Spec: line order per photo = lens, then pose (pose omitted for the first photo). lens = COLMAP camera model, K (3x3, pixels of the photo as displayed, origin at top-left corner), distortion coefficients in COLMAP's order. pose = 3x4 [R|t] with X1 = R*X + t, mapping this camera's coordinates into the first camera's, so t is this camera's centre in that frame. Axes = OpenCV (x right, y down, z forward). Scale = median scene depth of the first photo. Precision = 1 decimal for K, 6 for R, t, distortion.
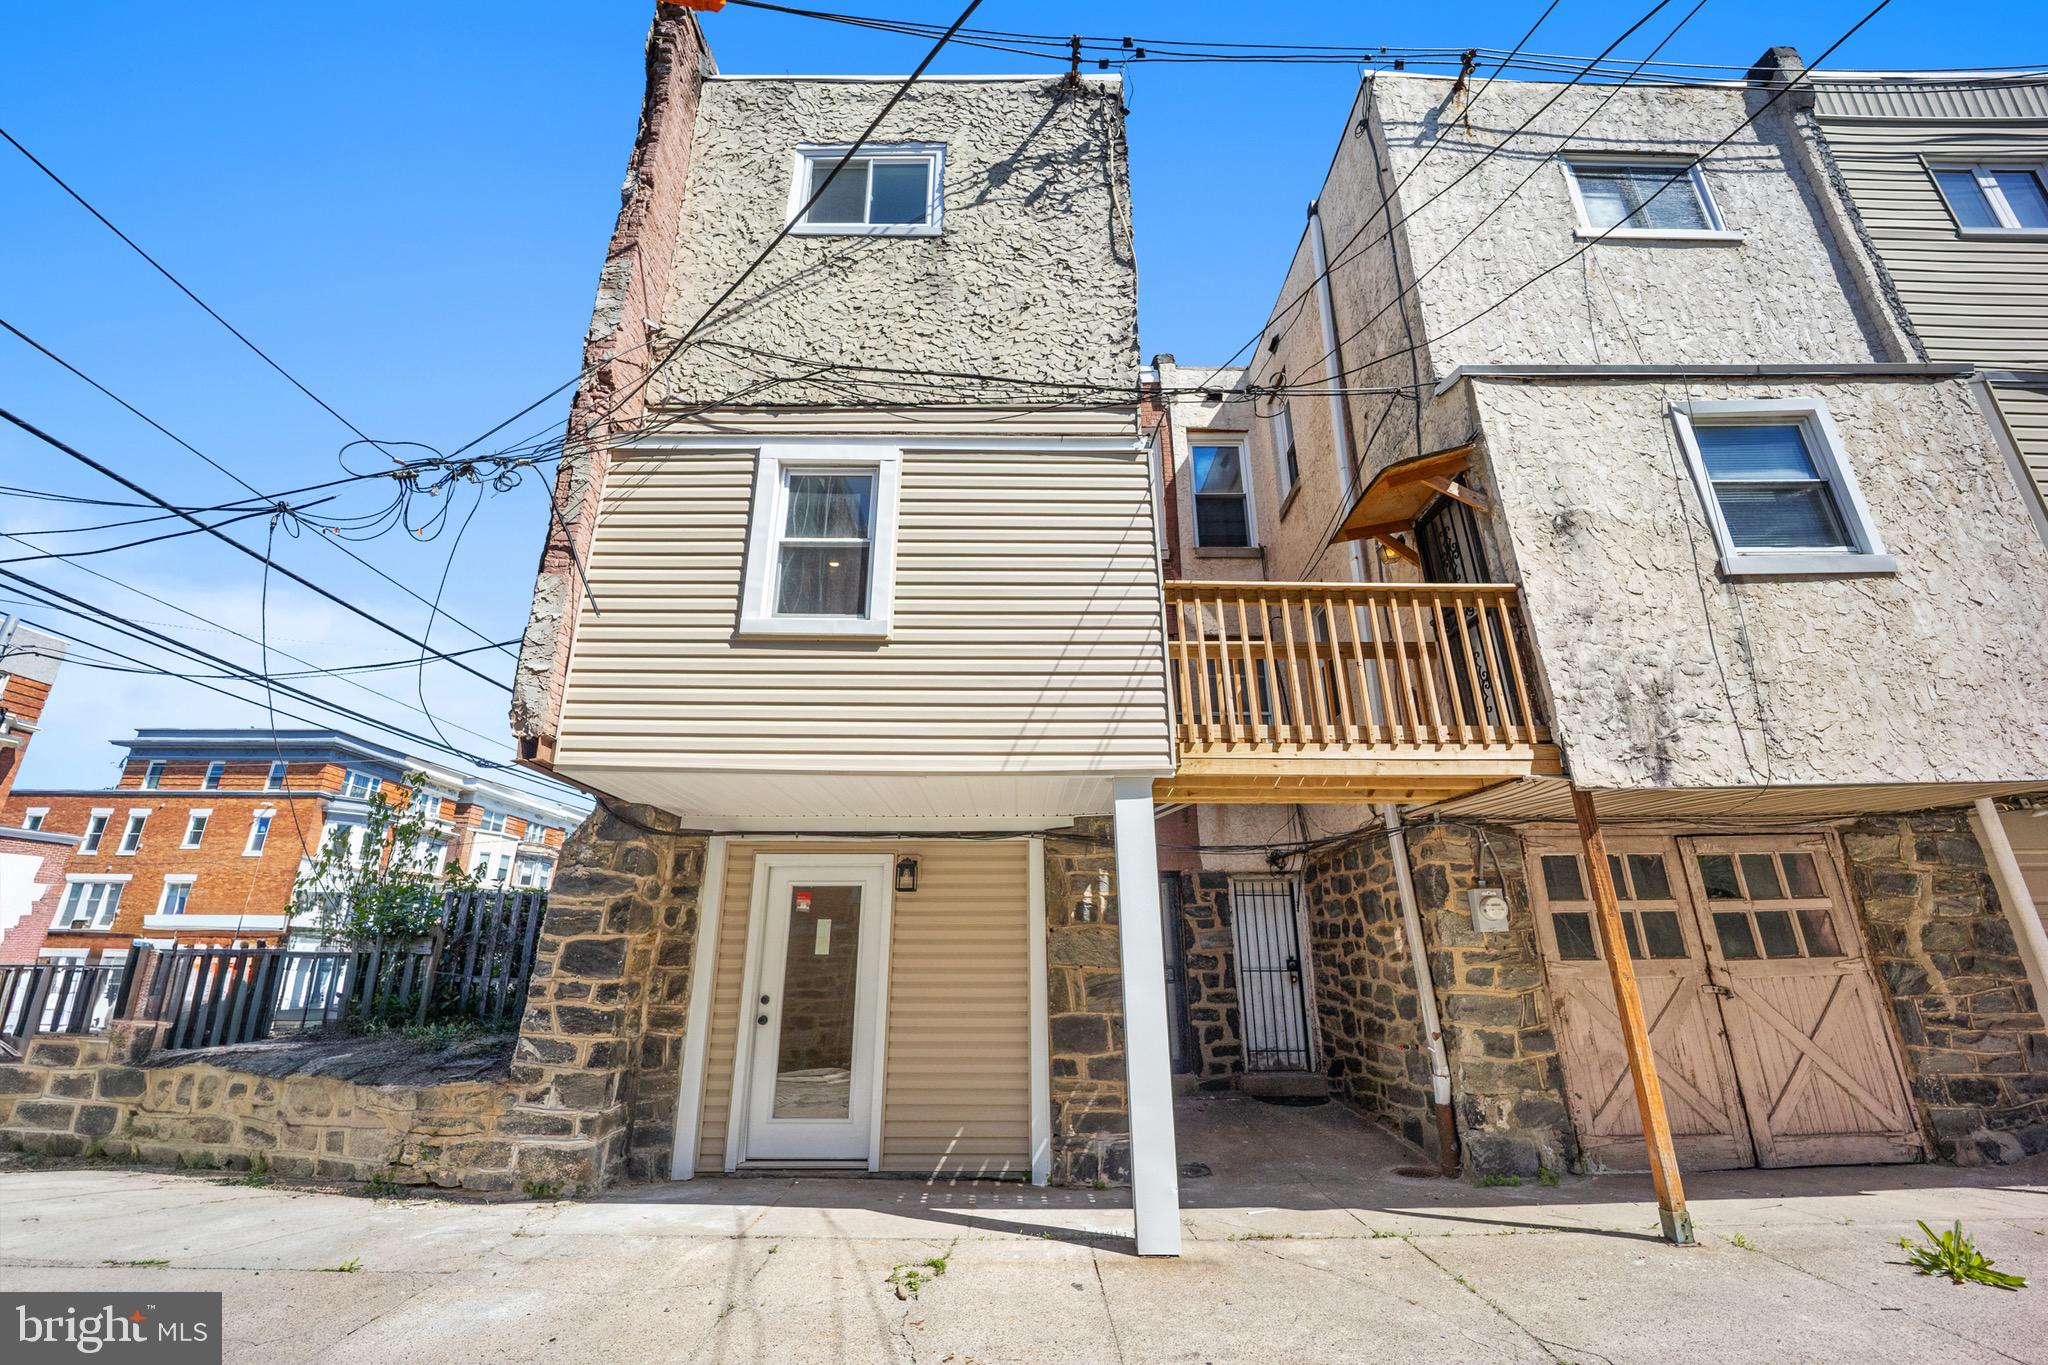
lens RADIAL K [[831.0, 0, 1024.9], [0, 831.0, 679.7], [0, 0, 1]] dist [-0.018192, -0.000282]
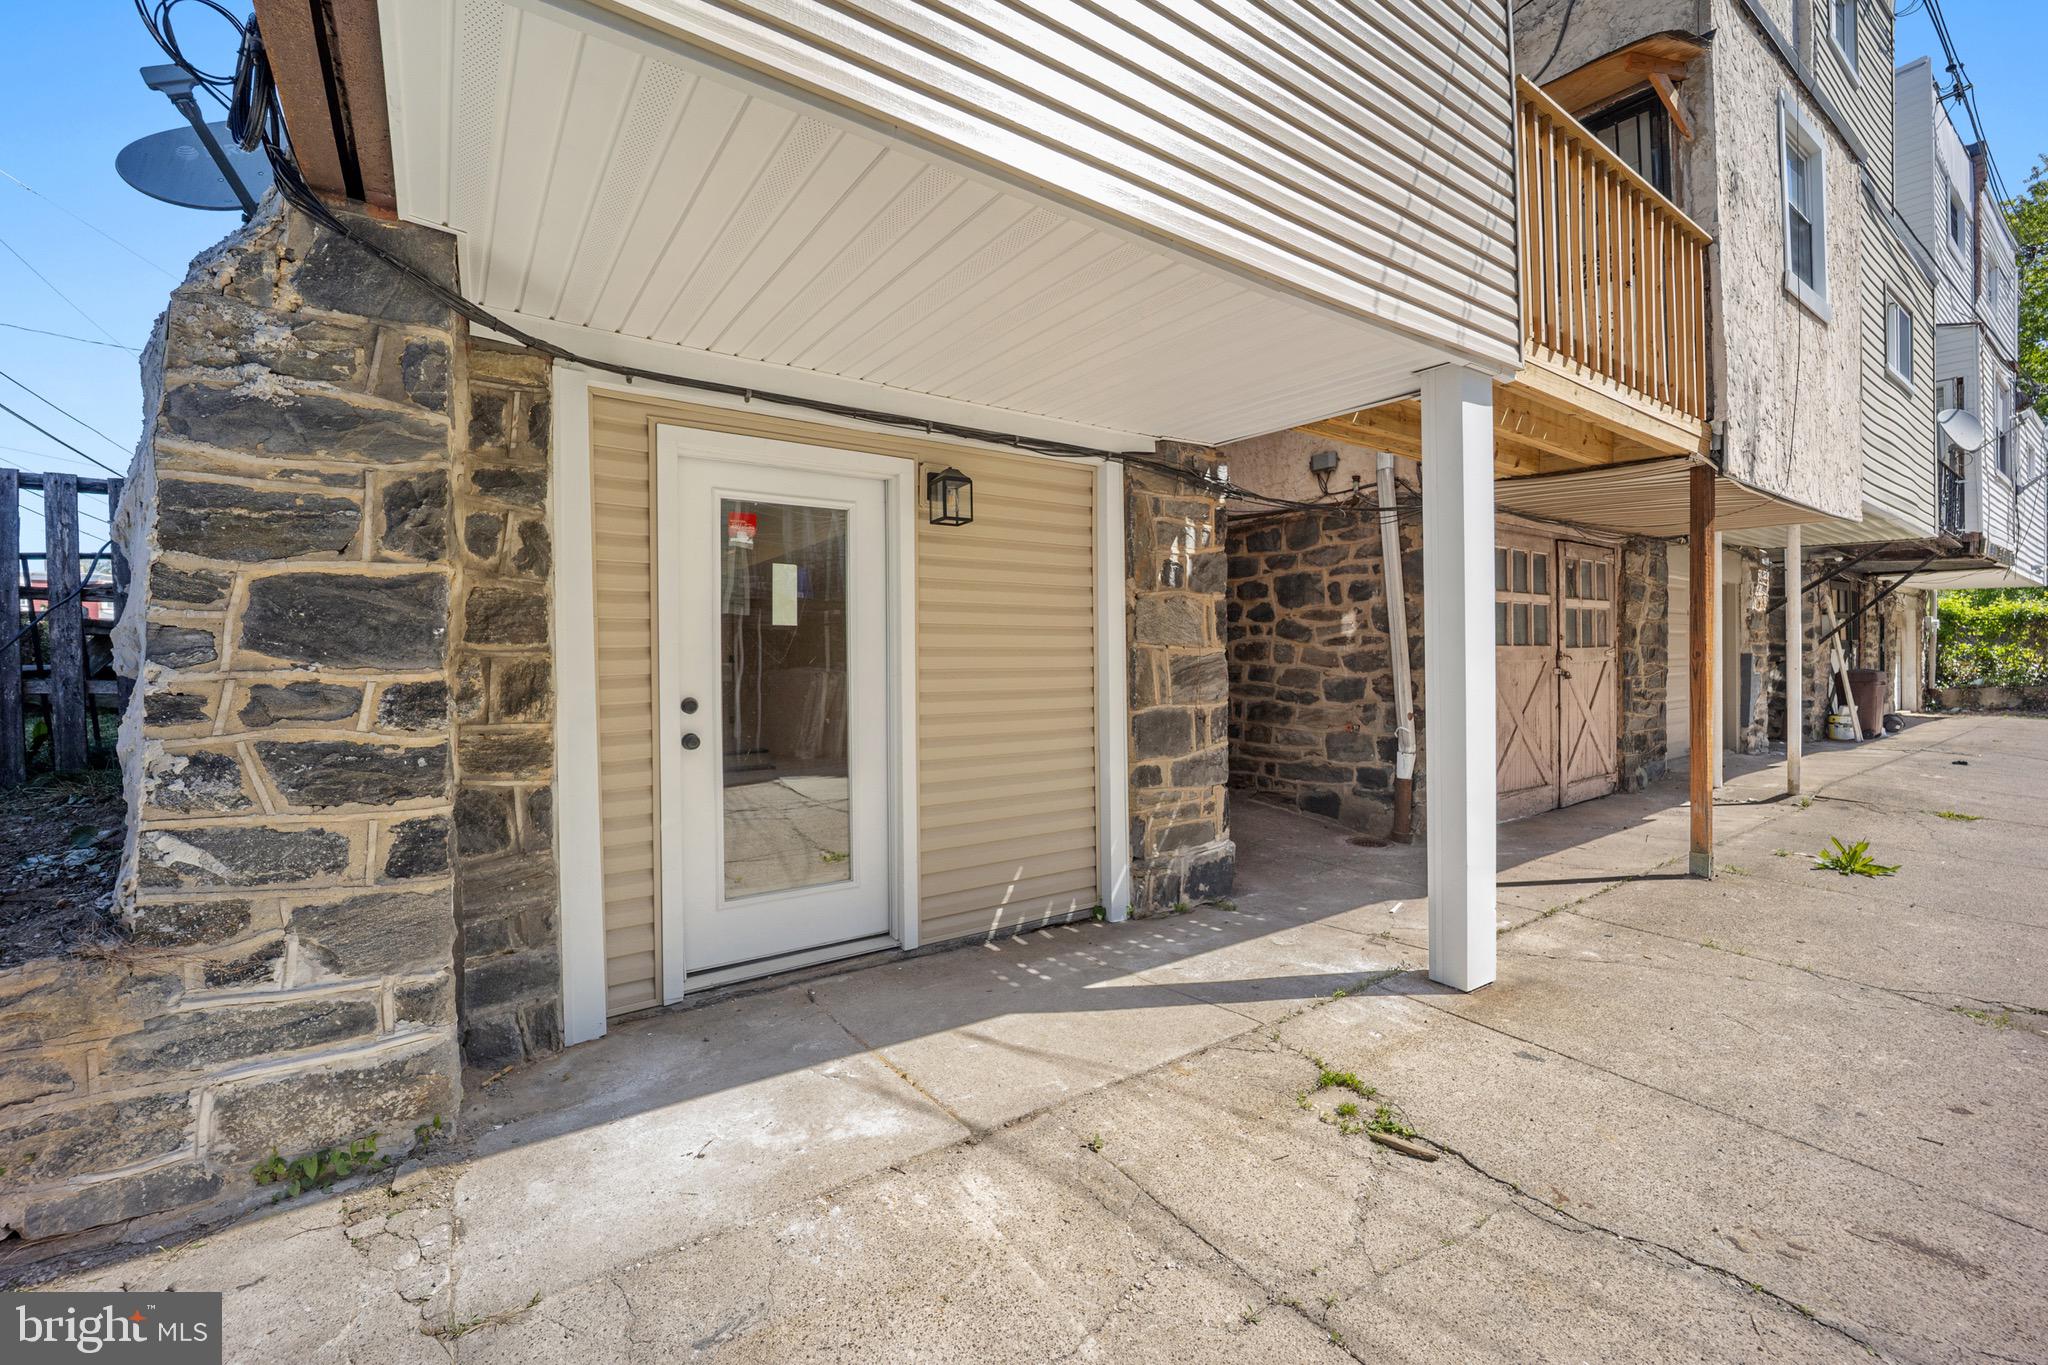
lens RADIAL K [[831.0, 0, 1016.5], [0, 831.0, 666.6], [0, 0, 1]] dist [-0.018192, -0.000282]
pose [[0.826067, -0.009097, 0.563498, -0.474966], [-0.180880, 0.942692, 0.280382, 0.192024], [-0.533756, -0.333539, 0.777081, 0.525190]]
